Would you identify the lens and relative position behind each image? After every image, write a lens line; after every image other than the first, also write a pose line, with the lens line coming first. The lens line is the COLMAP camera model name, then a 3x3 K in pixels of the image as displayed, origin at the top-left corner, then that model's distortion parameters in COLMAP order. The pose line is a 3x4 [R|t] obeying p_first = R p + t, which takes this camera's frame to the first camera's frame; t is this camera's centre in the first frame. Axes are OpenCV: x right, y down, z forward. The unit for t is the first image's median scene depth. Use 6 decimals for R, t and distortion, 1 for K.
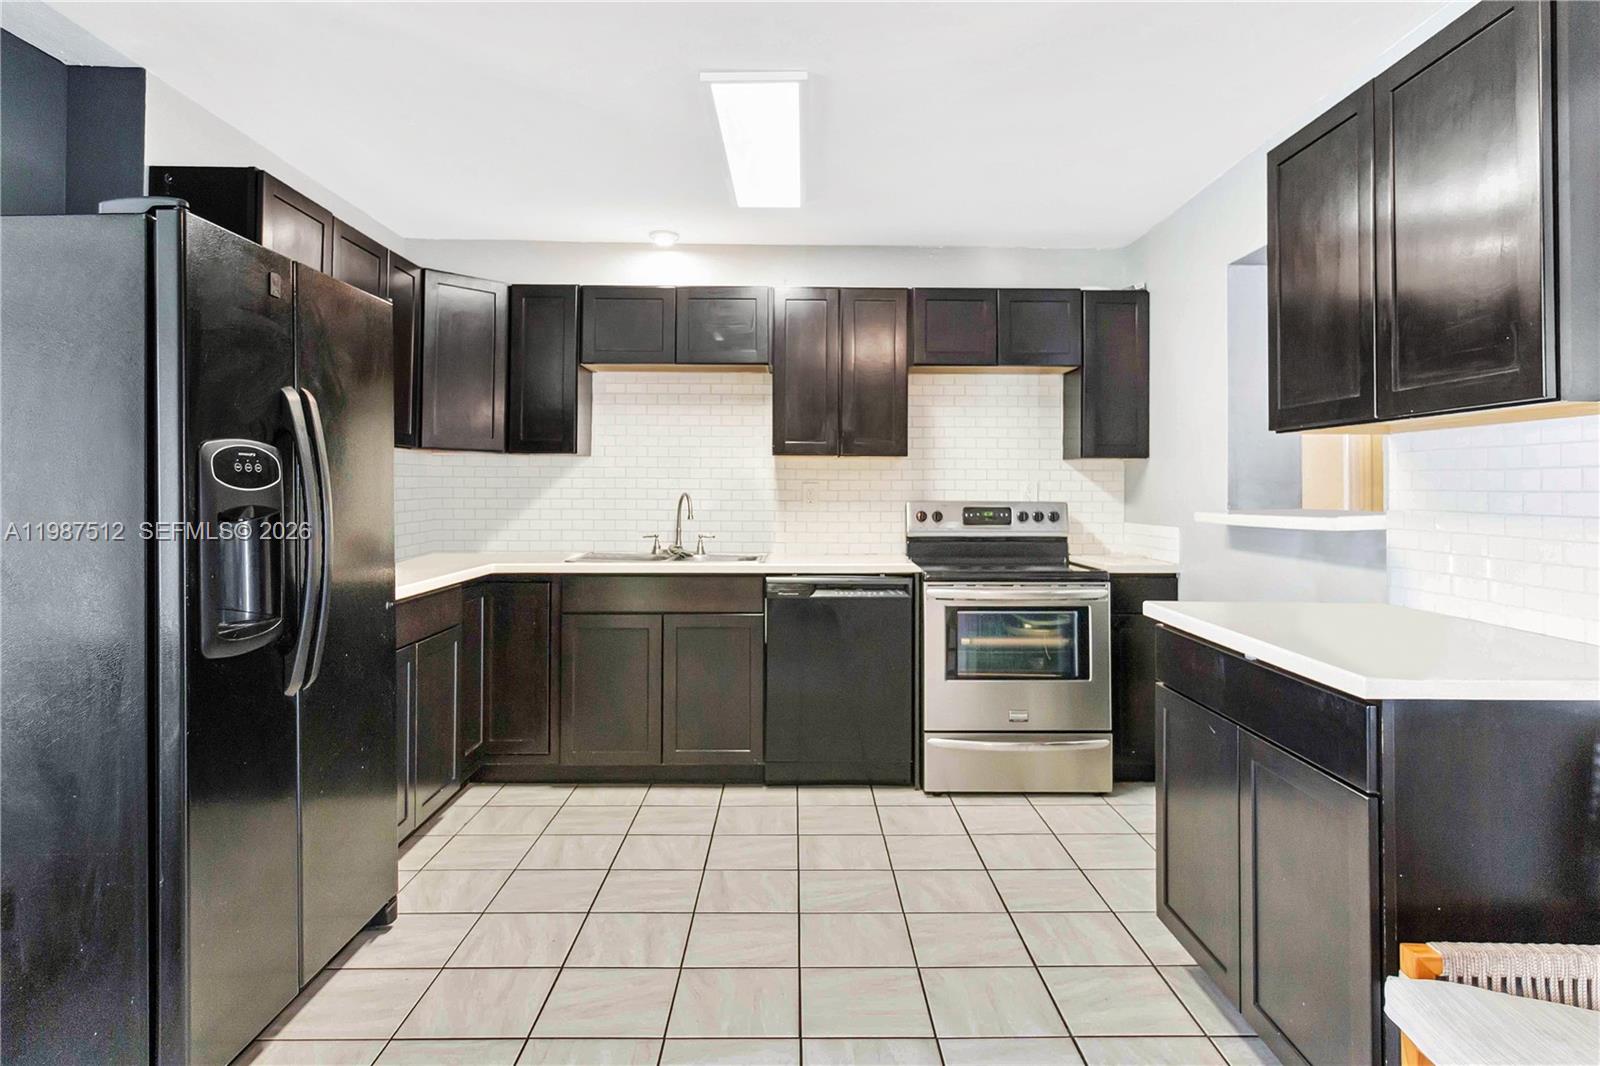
lens RADIAL K [[928.9, 0, 800.2], [0, 928.9, 491.2], [0, 0, 1]] dist [0.000209, -0.000535]
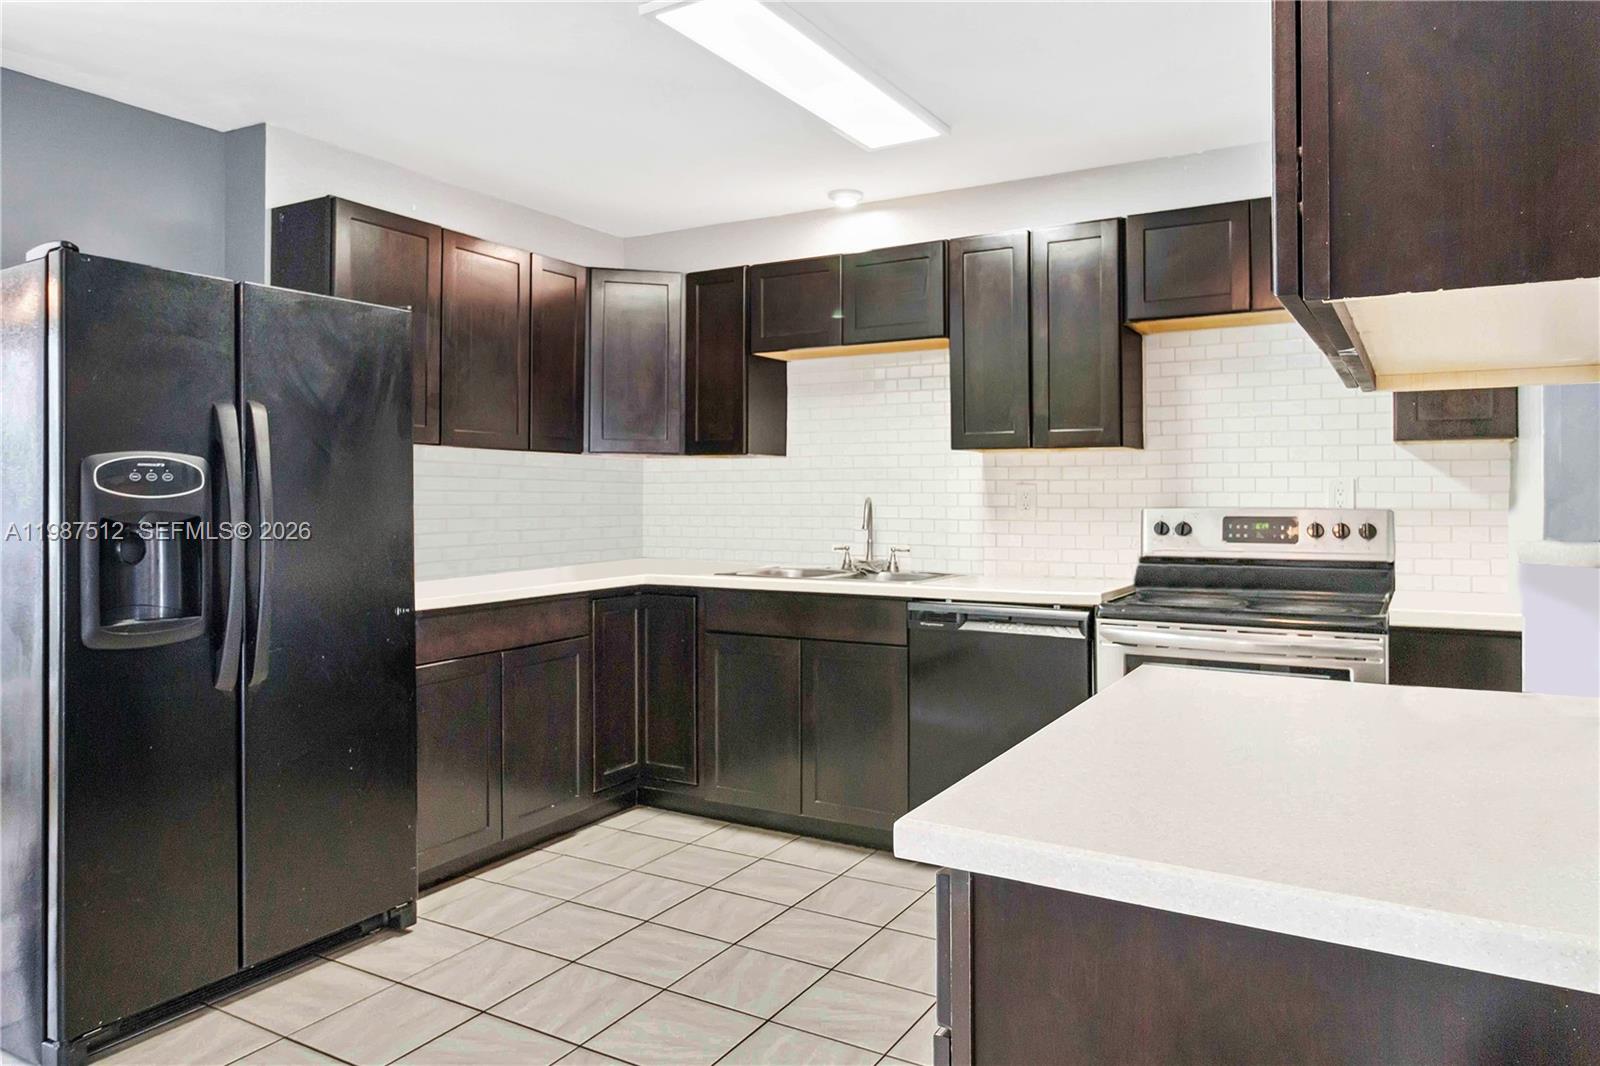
lens RADIAL K [[1063.6, 0, 801.5], [0, 1063.6, 491.9], [0, 0, 1]] dist [0.000213, 0.001266]
pose [[0.858719, -0.006550, -0.512405, 0.351645], [0.004897, 0.999978, -0.004576, 0.000857], [0.512423, 0.001420, 0.858732, 0.157219]]
